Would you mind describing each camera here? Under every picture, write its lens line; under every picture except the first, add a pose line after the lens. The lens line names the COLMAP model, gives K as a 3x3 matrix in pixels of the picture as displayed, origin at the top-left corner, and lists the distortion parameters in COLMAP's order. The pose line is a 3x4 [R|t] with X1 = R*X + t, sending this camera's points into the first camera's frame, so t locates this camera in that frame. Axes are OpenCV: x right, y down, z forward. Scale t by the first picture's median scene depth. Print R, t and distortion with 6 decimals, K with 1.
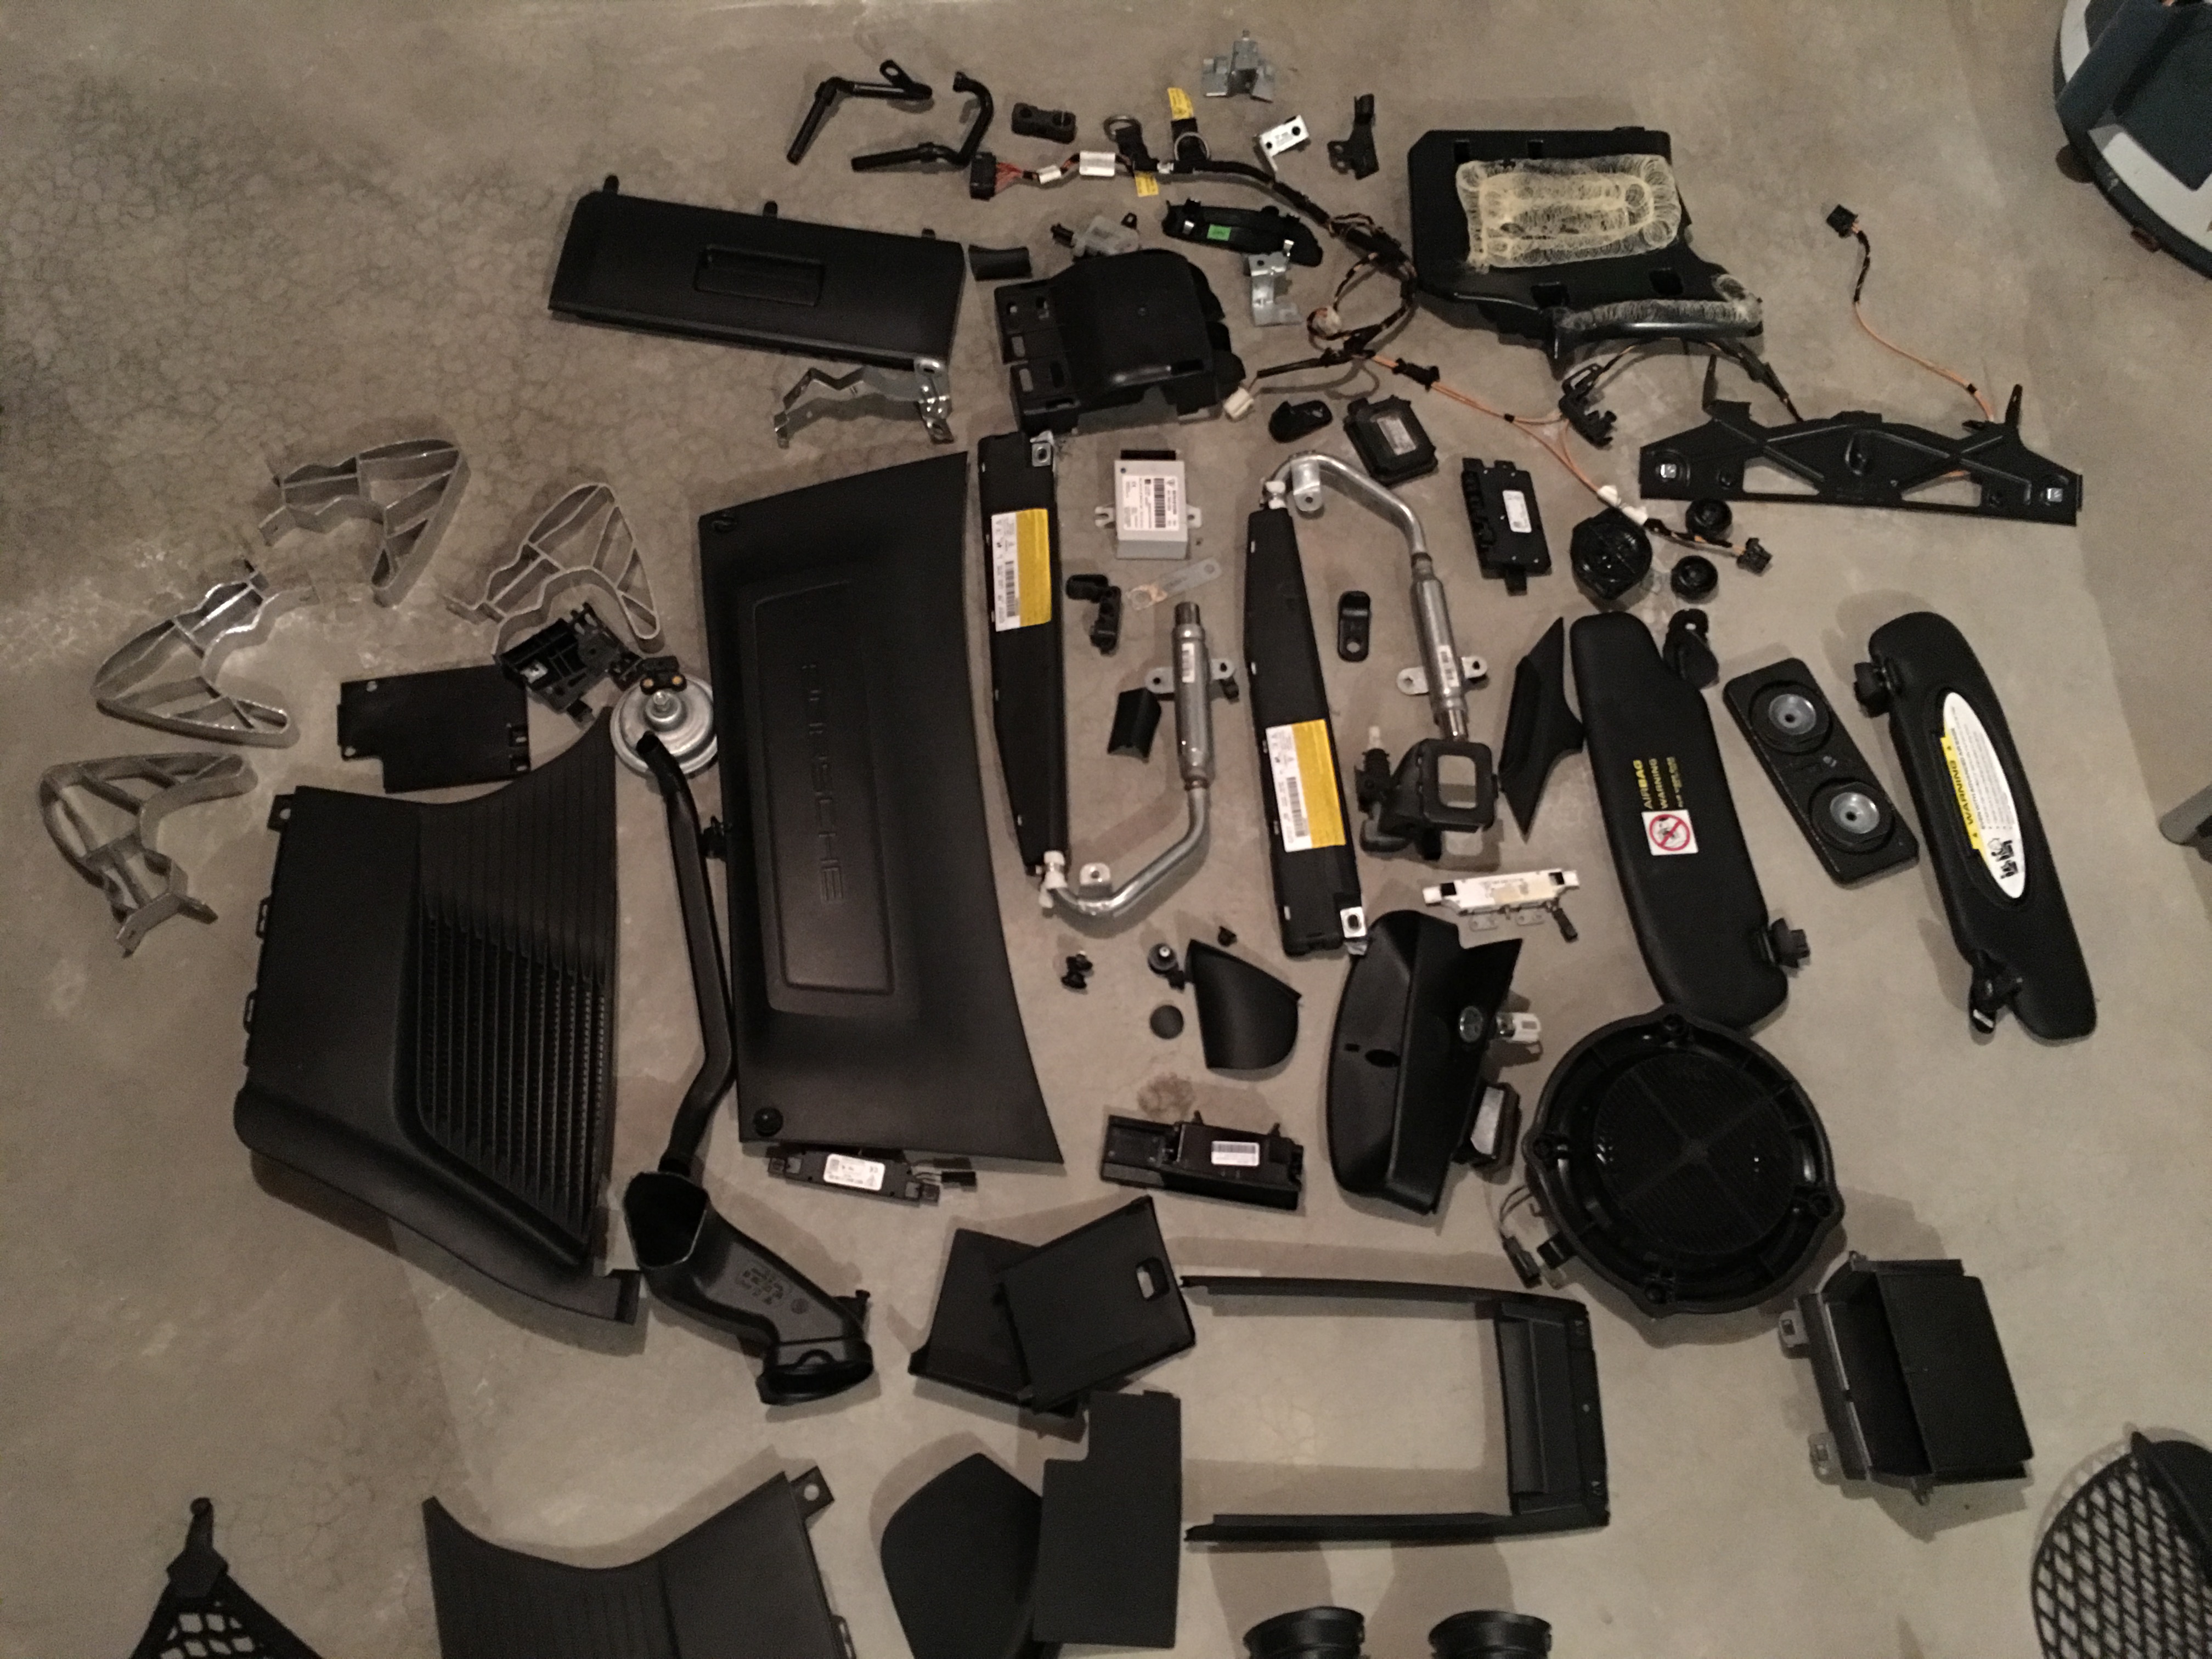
lens RADIAL K [[1871.5, 0, 1106.0], [0, 1871.5, 829.5], [0, 0, 1]] dist [0.073590, -0.117572]
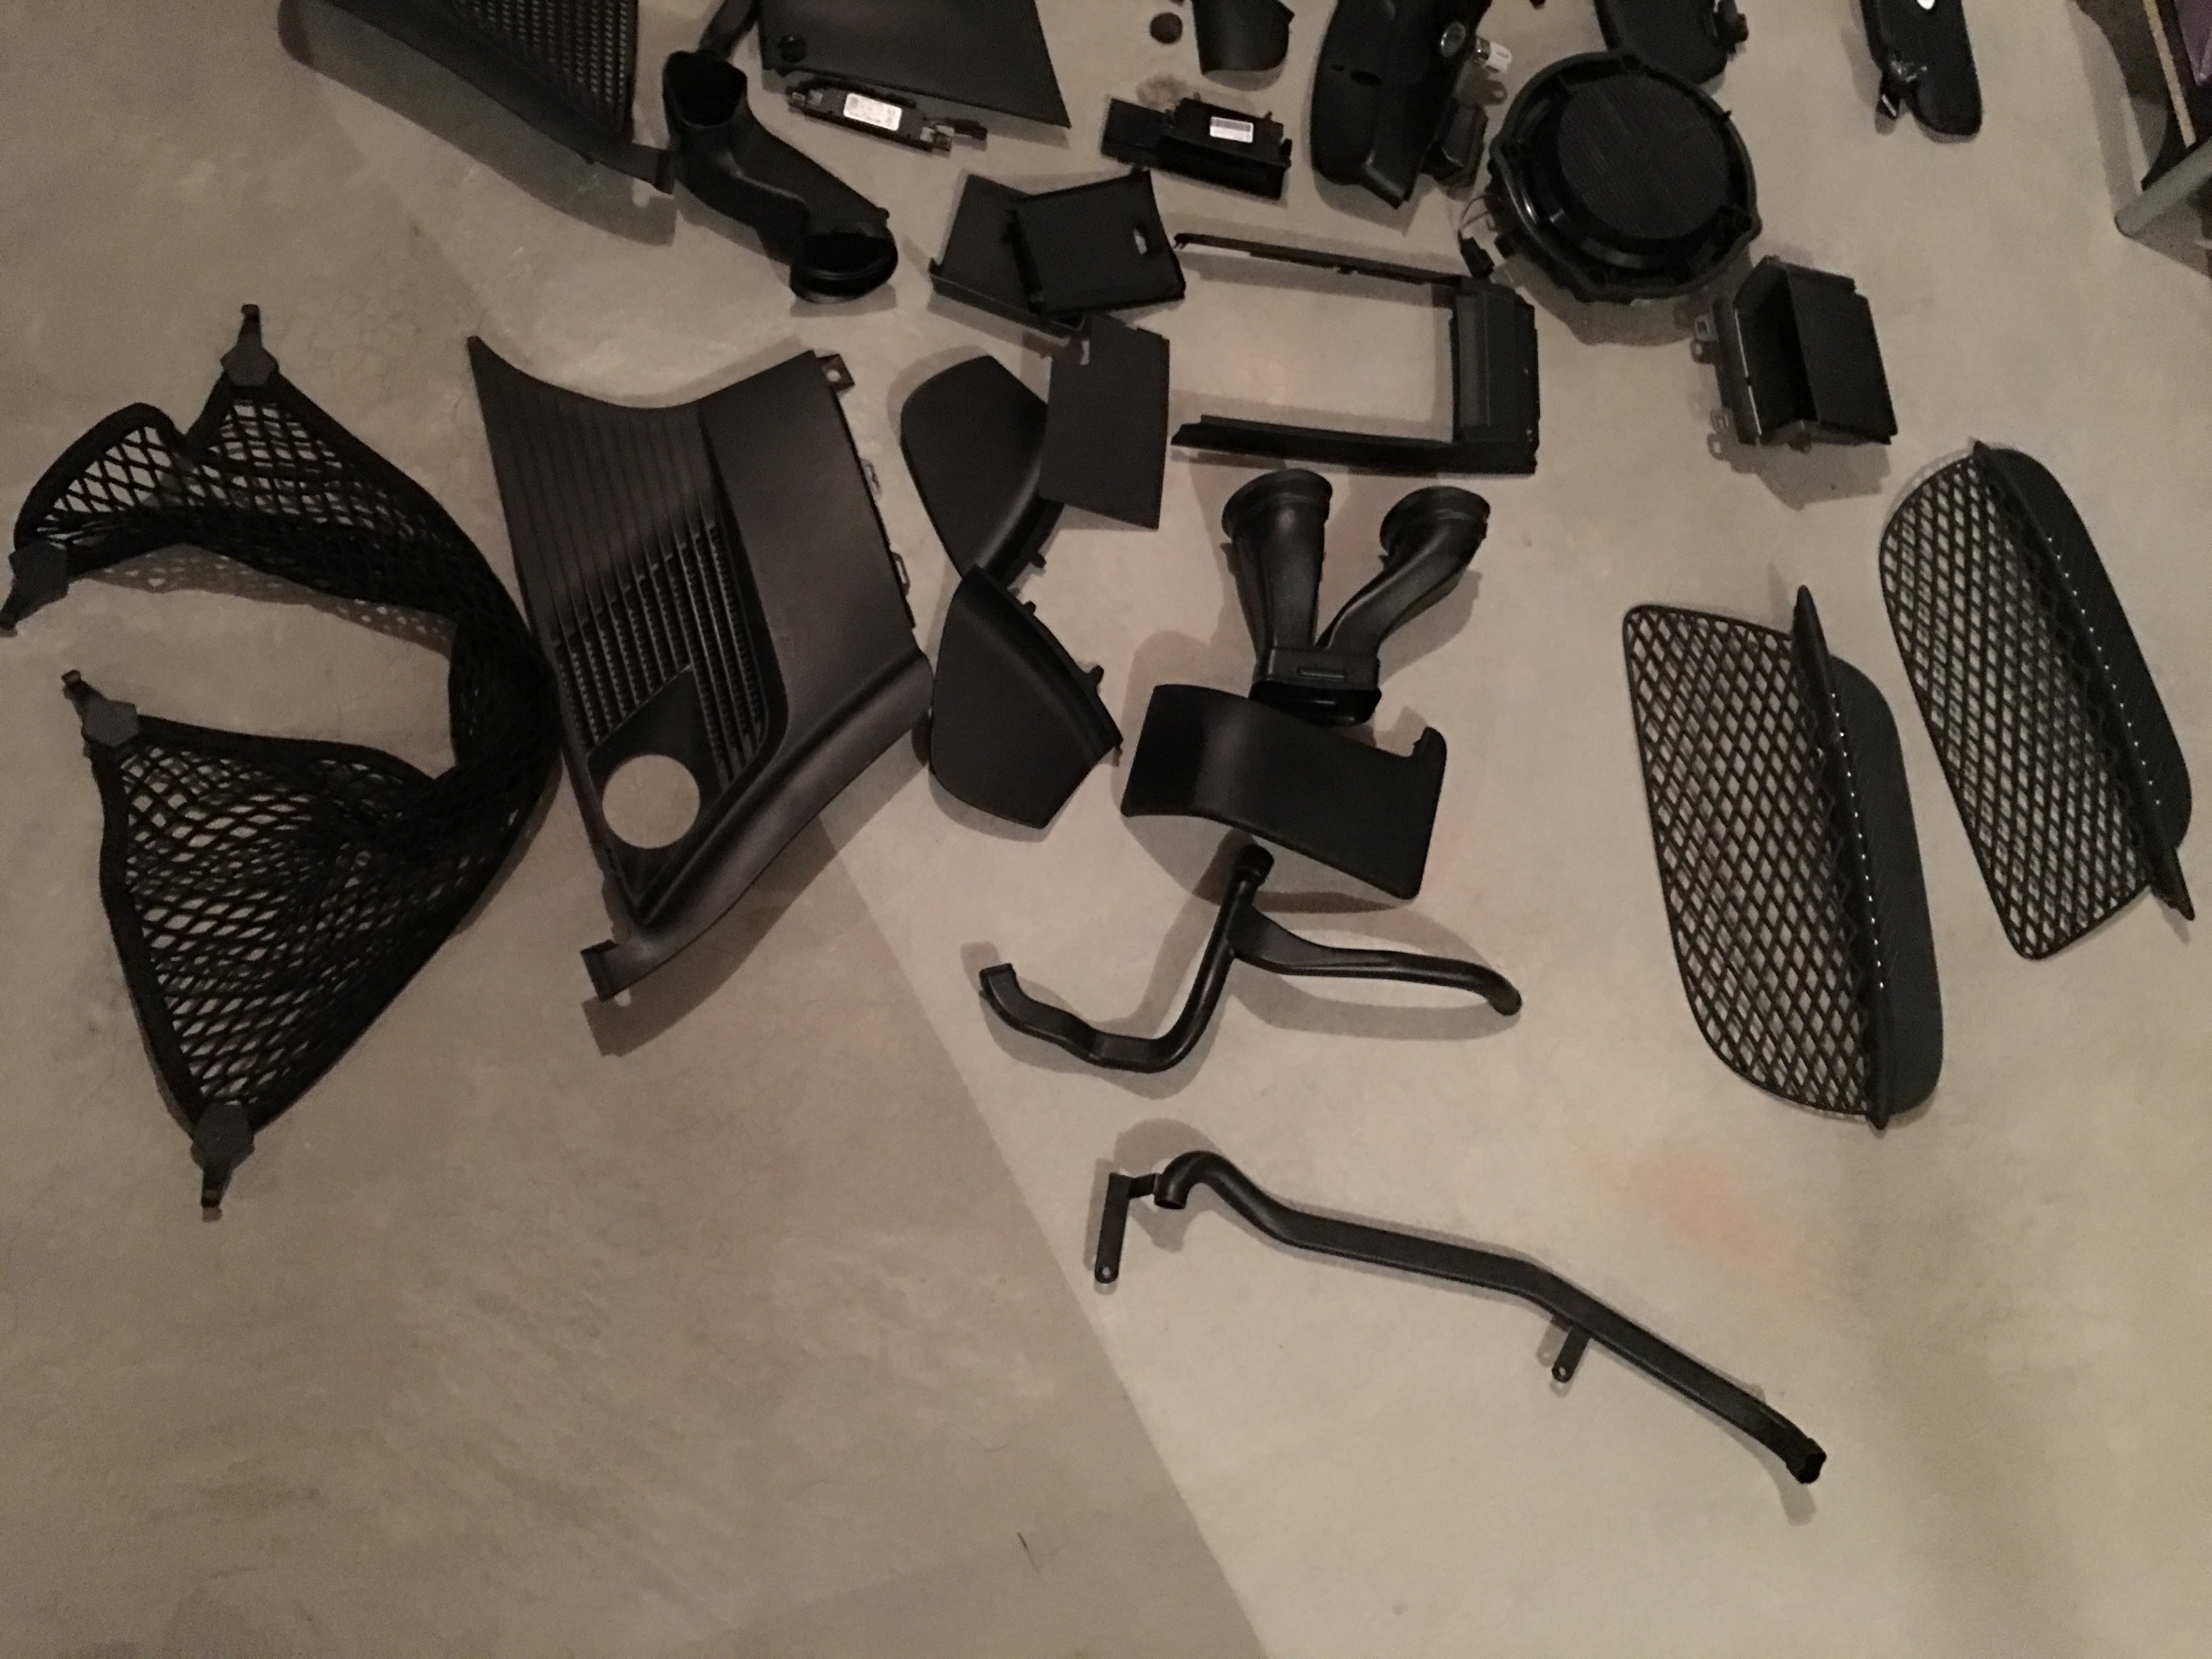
lens RADIAL K [[1871.5, 0, 1106.0], [0, 1871.5, 829.5], [0, 0, 1]] dist [0.073590, -0.117572]
pose [[0.990985, 0.053221, 0.122945, -0.114394], [-0.071484, 0.986208, 0.149275, 0.415288], [-0.113305, -0.156718, 0.981123, -0.113707]]
